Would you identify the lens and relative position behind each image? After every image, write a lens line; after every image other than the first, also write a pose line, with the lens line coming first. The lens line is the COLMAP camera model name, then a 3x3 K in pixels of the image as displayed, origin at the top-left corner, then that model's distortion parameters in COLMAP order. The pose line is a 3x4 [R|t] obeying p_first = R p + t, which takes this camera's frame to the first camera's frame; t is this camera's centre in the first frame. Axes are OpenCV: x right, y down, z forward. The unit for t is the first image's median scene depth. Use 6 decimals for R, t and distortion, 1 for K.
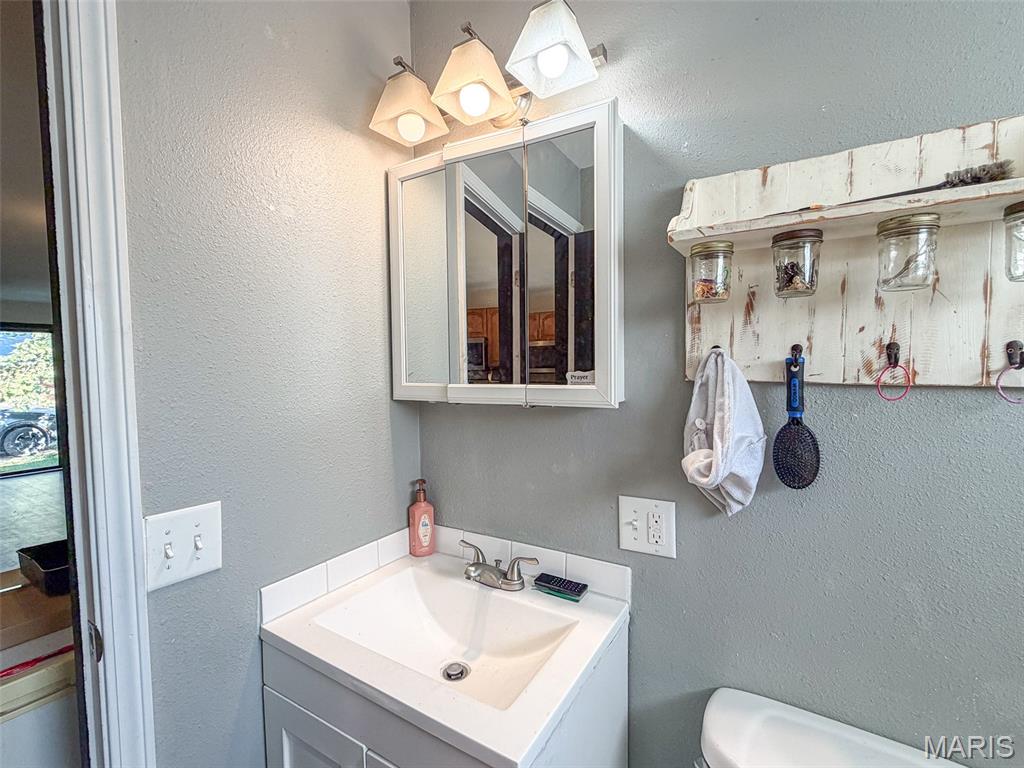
lens RADIAL K [[445.2, 0, 512.0], [0, 445.2, 384.0], [0, 0, 1]] dist [-0.009450, 0.000071]
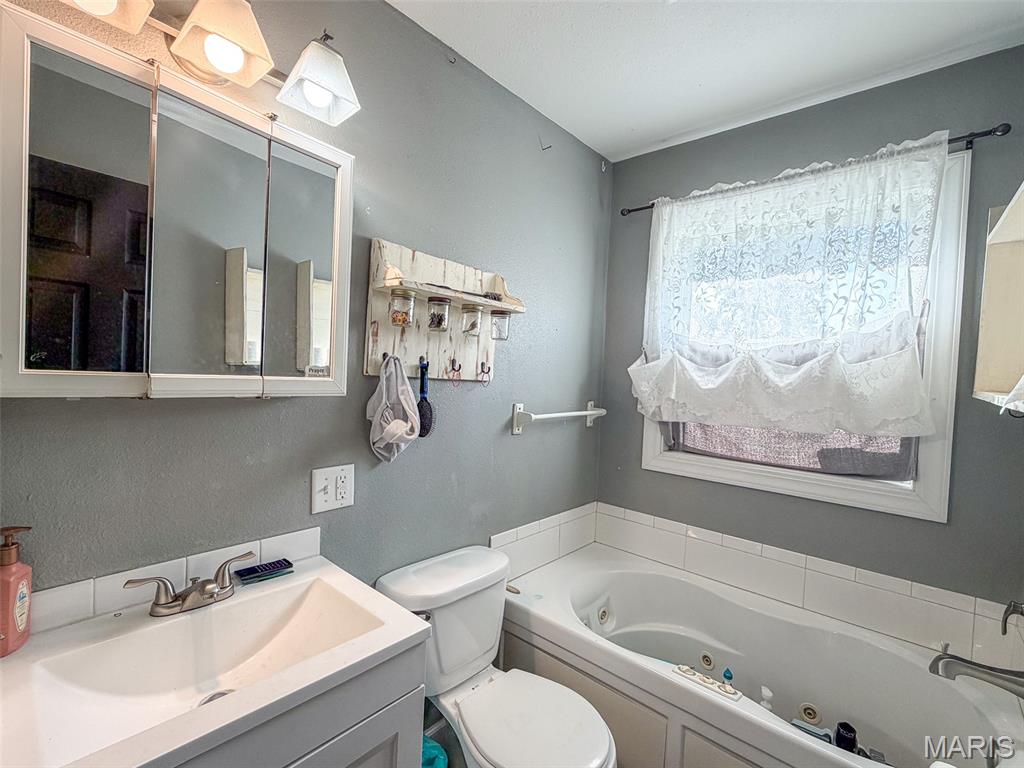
lens RADIAL K [[454.9, 0, 512.0], [0, 454.9, 384.0], [0, 0, 1]] dist [0.000768, 0.000123]
pose [[0.162888, -0.001990, 0.986642, -1.001098], [-0.009321, 0.999950, 0.003555, 0.011822], [-0.986600, -0.009775, 0.162862, 0.311524]]
